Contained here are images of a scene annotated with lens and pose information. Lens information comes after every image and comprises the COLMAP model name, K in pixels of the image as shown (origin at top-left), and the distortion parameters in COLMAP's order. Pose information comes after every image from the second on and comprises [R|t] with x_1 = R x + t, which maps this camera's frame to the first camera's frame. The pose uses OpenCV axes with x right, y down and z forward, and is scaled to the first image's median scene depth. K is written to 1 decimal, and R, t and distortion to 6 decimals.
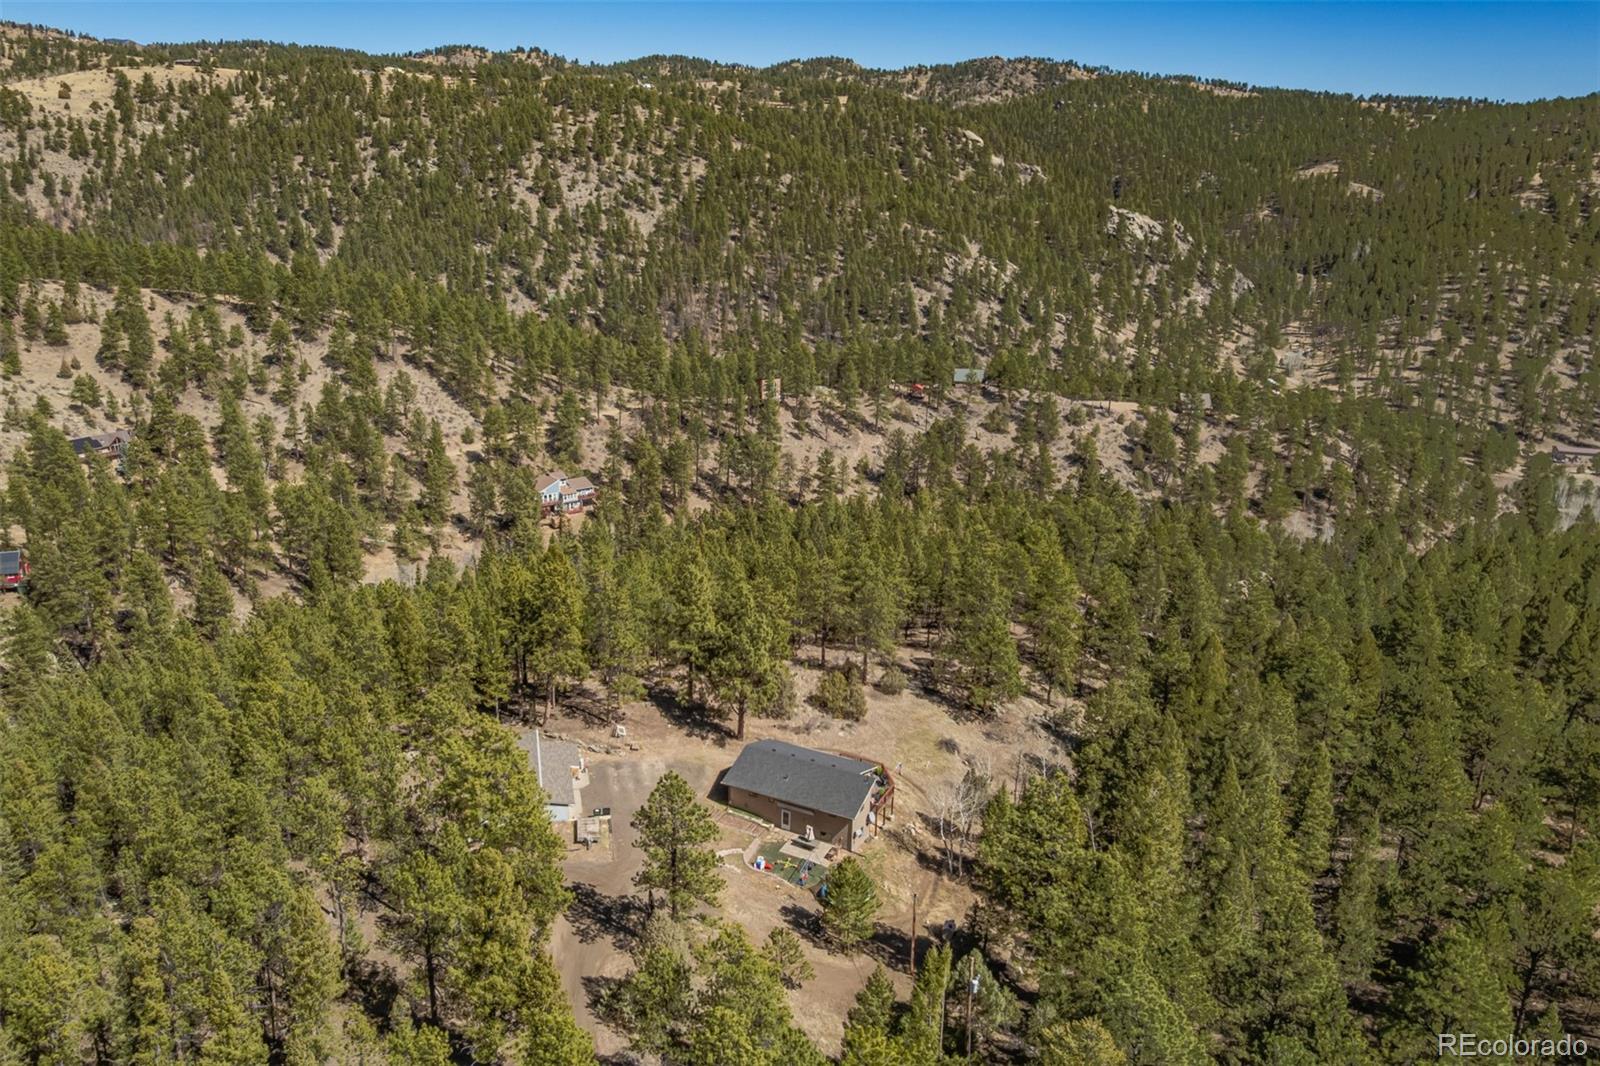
lens RADIAL K [[1260.9, 0, 800.0], [0, 1260.9, 533.0], [0, 0, 1]] dist [-0.040607, 0.059030]
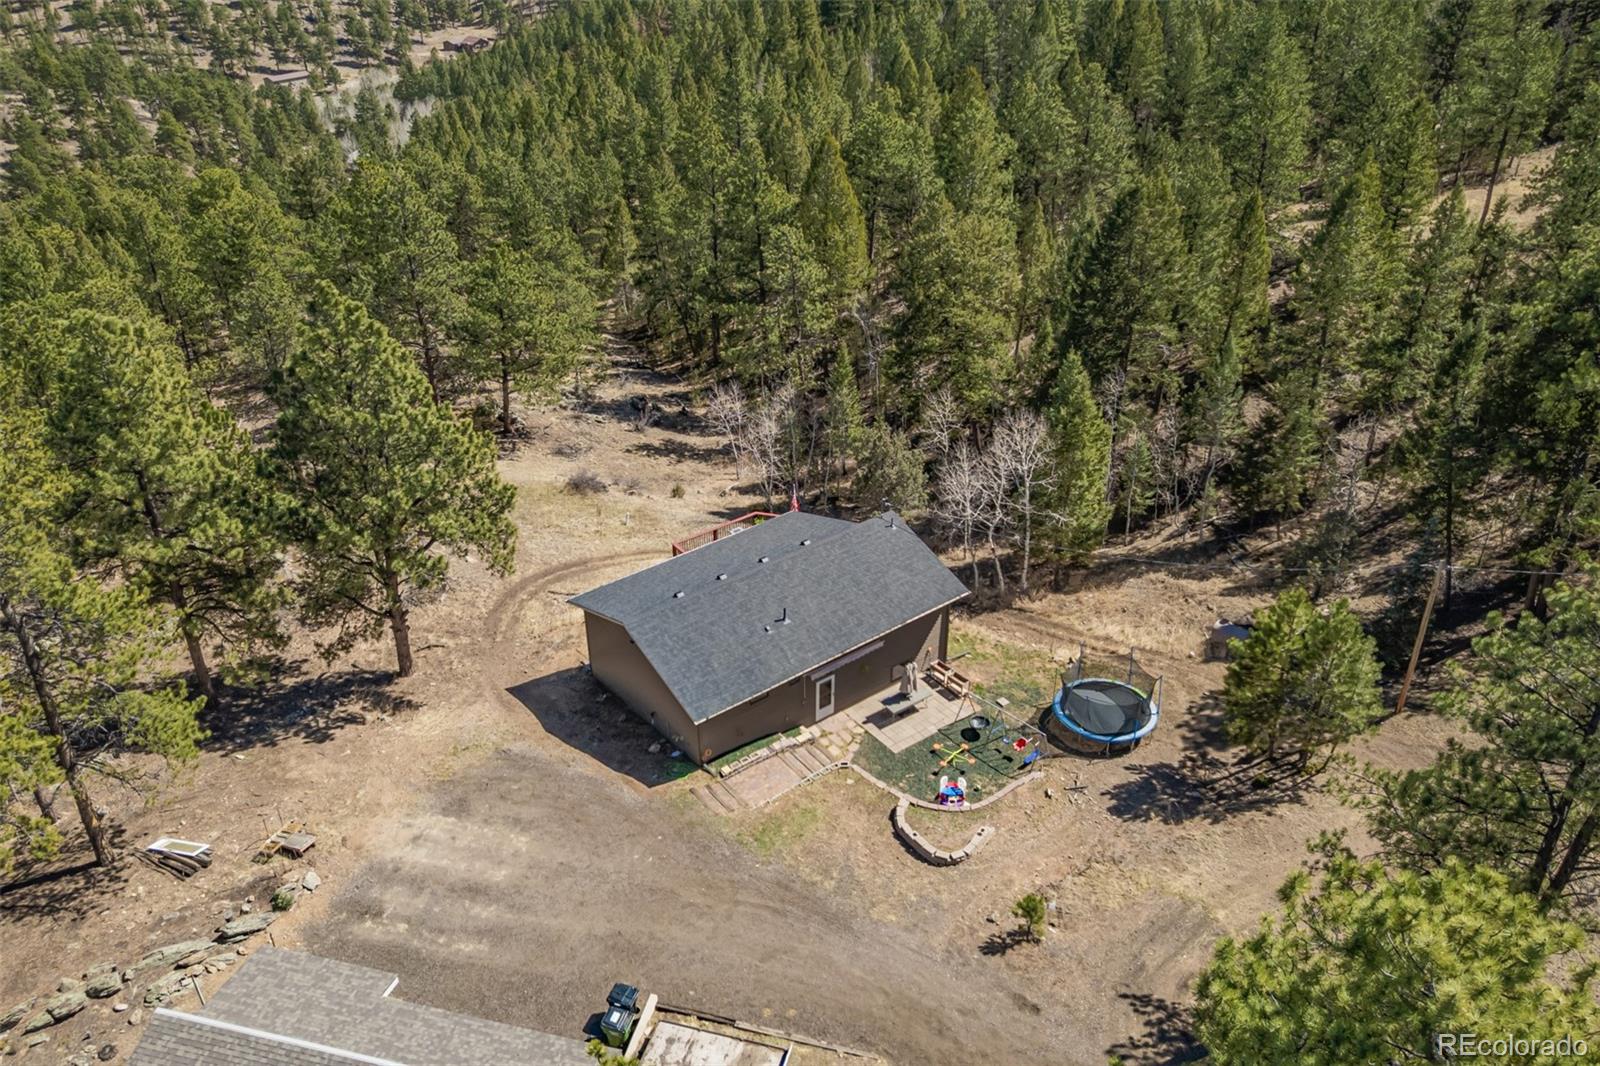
lens RADIAL K [[1260.9, 0, 800.0], [0, 1260.9, 533.0], [0, 0, 1]] dist [-0.040607, 0.059030]
pose [[0.452131, -0.494387, 0.742401, -0.040715], [0.293679, 0.868436, 0.399464, 0.000074], [-0.842218, 0.037417, 0.537838, 0.100524]]
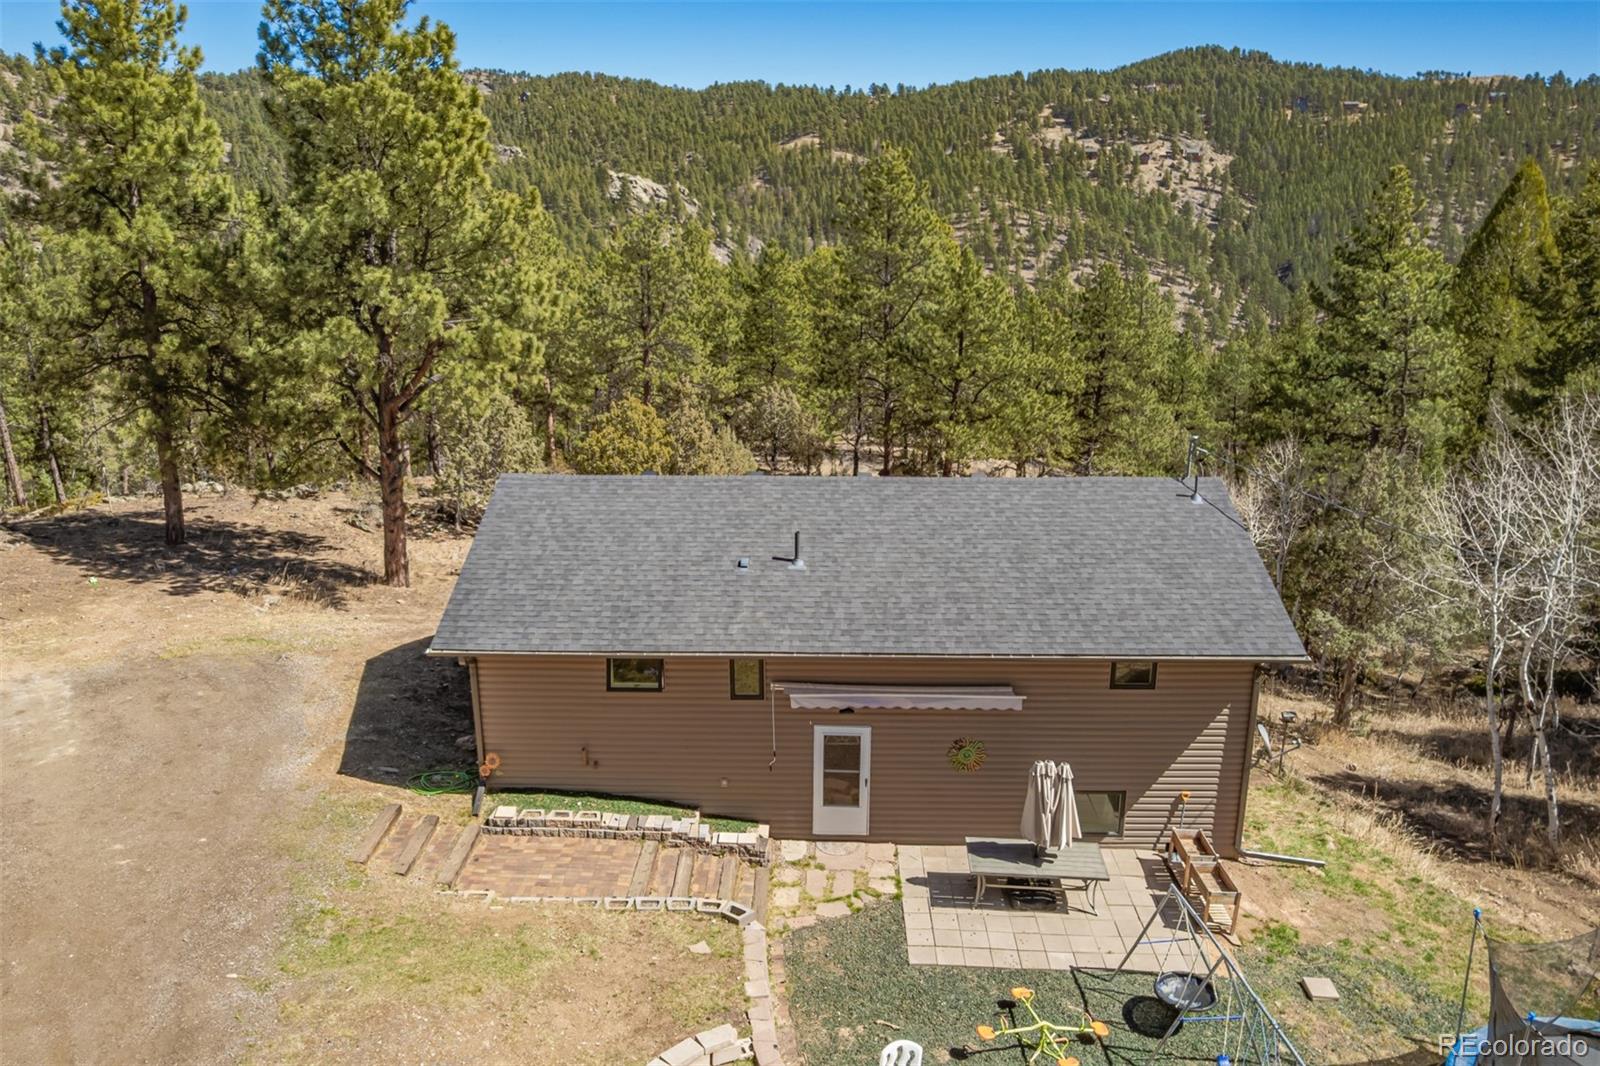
lens RADIAL K [[1260.9, 0, 800.0], [0, 1260.9, 533.0], [0, 0, 1]] dist [-0.040607, 0.059030]
pose [[0.915662, -0.134332, 0.378837, -0.010389], [0.145455, 0.989365, -0.000751, 0.025110], [-0.374707, 0.055791, 0.925463, 0.108895]]
